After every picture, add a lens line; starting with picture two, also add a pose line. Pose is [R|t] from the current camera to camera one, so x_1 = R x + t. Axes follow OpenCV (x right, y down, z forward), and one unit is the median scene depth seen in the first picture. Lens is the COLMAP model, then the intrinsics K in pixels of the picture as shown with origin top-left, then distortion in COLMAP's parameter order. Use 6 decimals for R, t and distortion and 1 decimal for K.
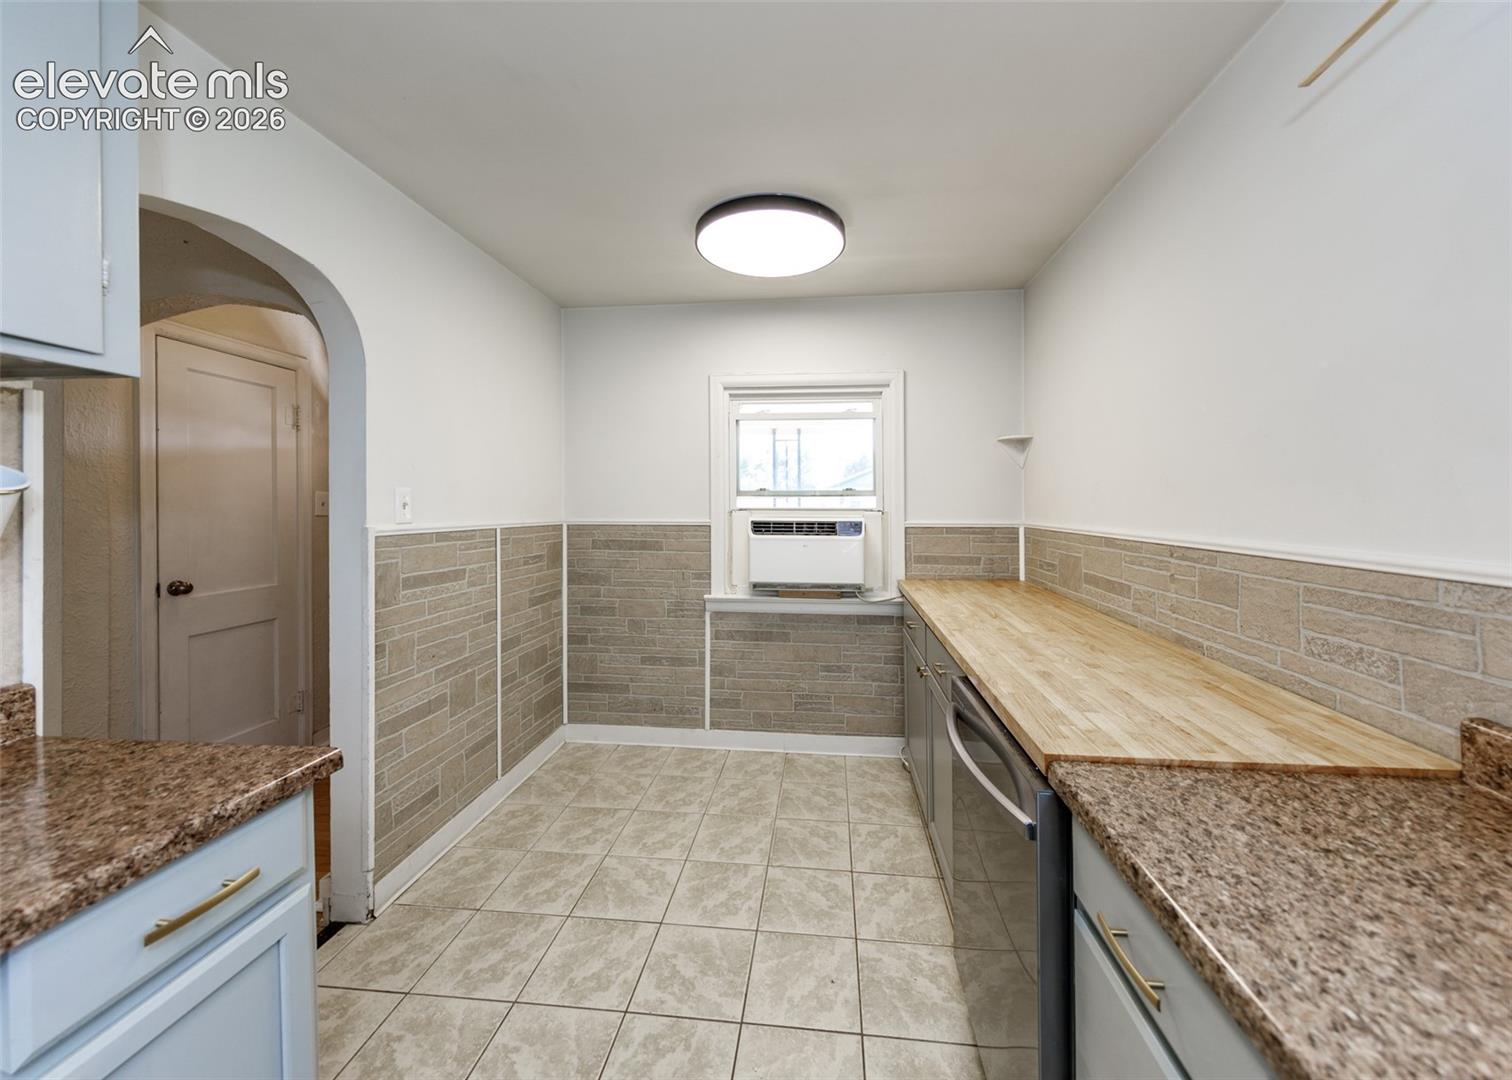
lens RADIAL K [[536.6, 0, 758.2], [0, 536.6, 504.2], [0, 0, 1]] dist [0.004274, -0.000098]
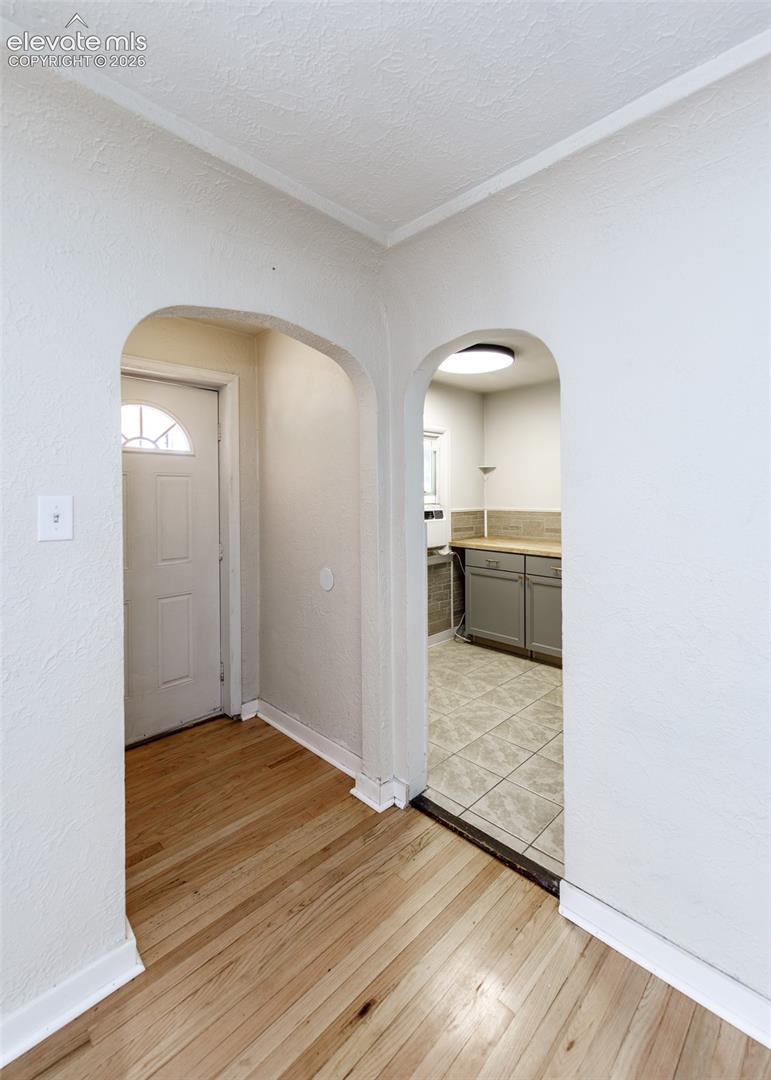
lens RADIAL K [[492.7, 0, 383.3], [0, 492.7, 494.9], [0, 0, 1]] dist [0.000026, 0.000480]
pose [[0.629002, -0.010352, 0.777334, -1.118818], [0.016366, 0.999866, 0.000072, -0.002357], [-0.777231, 0.012676, 0.629088, 0.158388]]
